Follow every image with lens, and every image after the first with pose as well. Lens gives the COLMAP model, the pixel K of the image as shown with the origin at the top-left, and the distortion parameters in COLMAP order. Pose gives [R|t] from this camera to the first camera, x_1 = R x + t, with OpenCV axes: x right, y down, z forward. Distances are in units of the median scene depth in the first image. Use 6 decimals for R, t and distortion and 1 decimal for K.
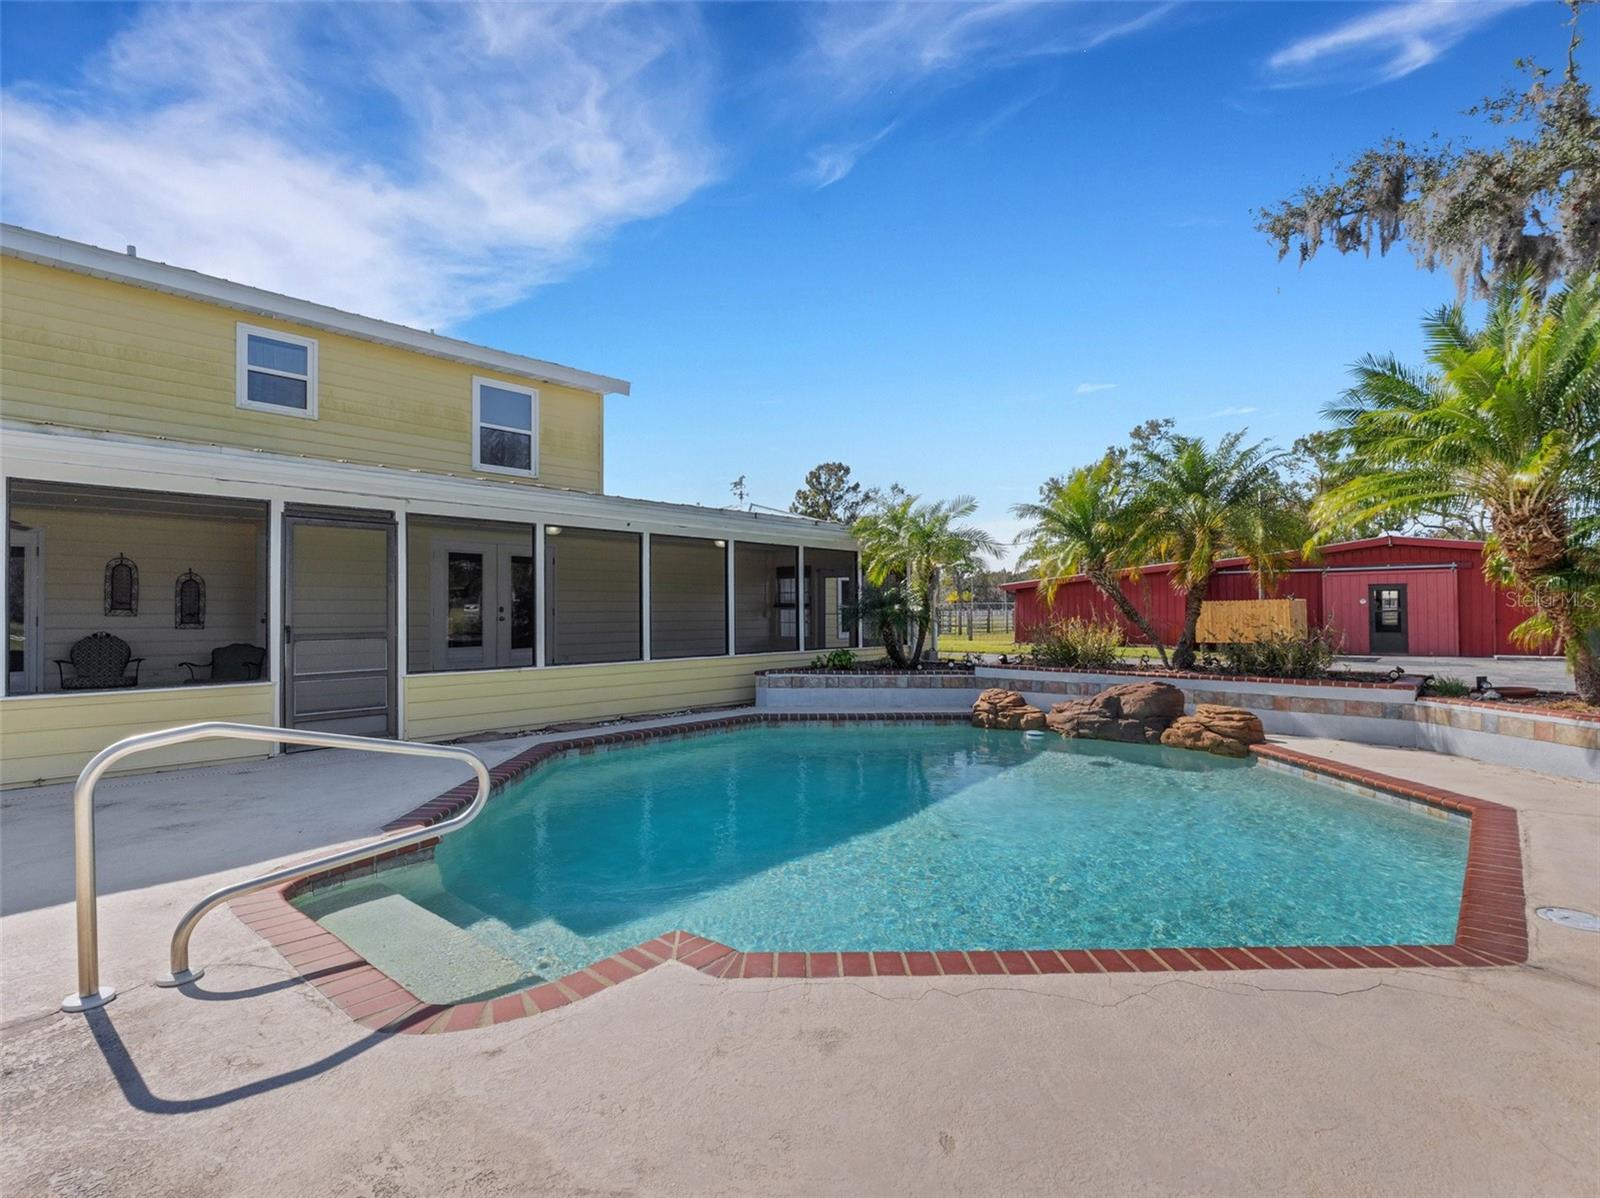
lens RADIAL K [[786.5, 0, 806.1], [0, 786.5, 605.4], [0, 0, 1]] dist [-0.002788, -0.000837]
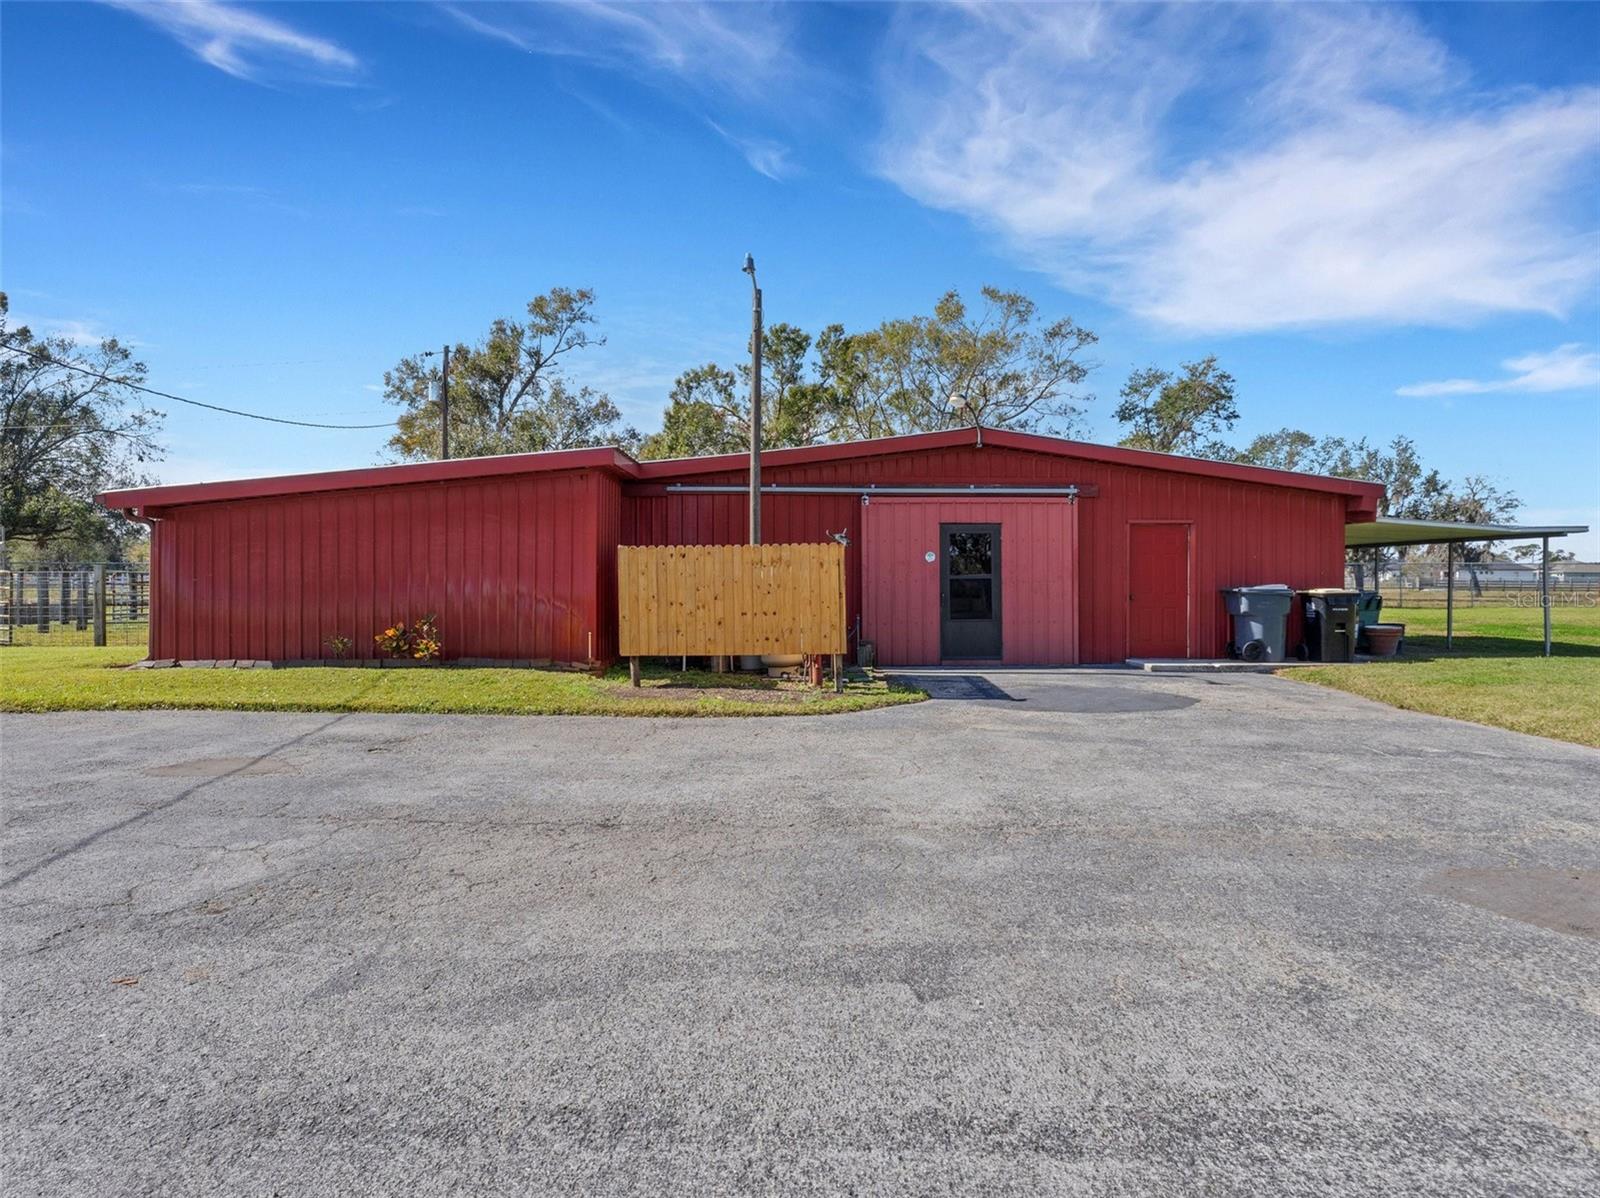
lens RADIAL K [[838.2, 0, 802.6], [0, 838.2, 588.7], [0, 0, 1]] dist [0.003740, 0.000133]
pose [[0.779812, 0.002108, 0.626011, 0.758528], [-0.013299, 0.999824, 0.013200, 0.021011], [-0.625873, -0.018619, 0.779703, 1.530115]]
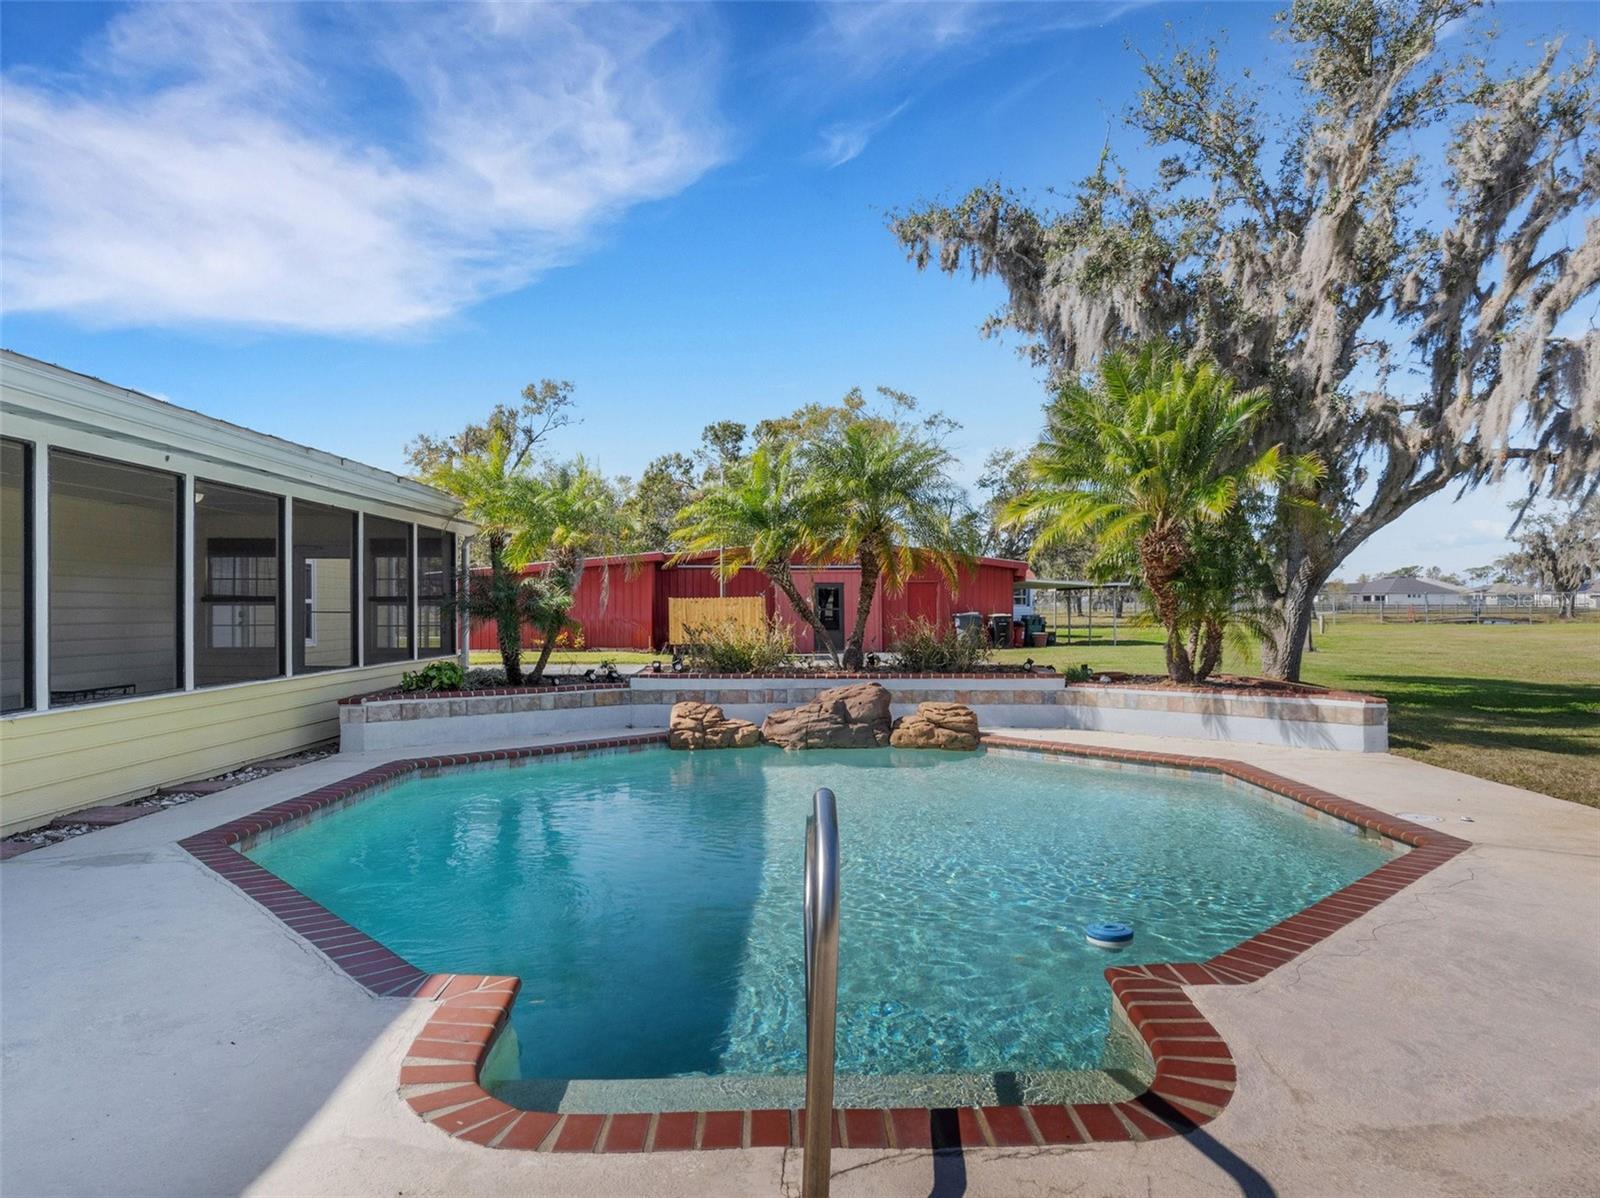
lens RADIAL K [[1008.8, 0, 804.9], [0, 1008.8, 600.9], [0, 0, 1]] dist [-0.001227, 0.001423]
pose [[0.736567, 0.007358, 0.676324, -0.393853], [-0.007020, 0.999970, -0.003234, 0.001826], [-0.676328, -0.002365, 0.736597, 0.130931]]
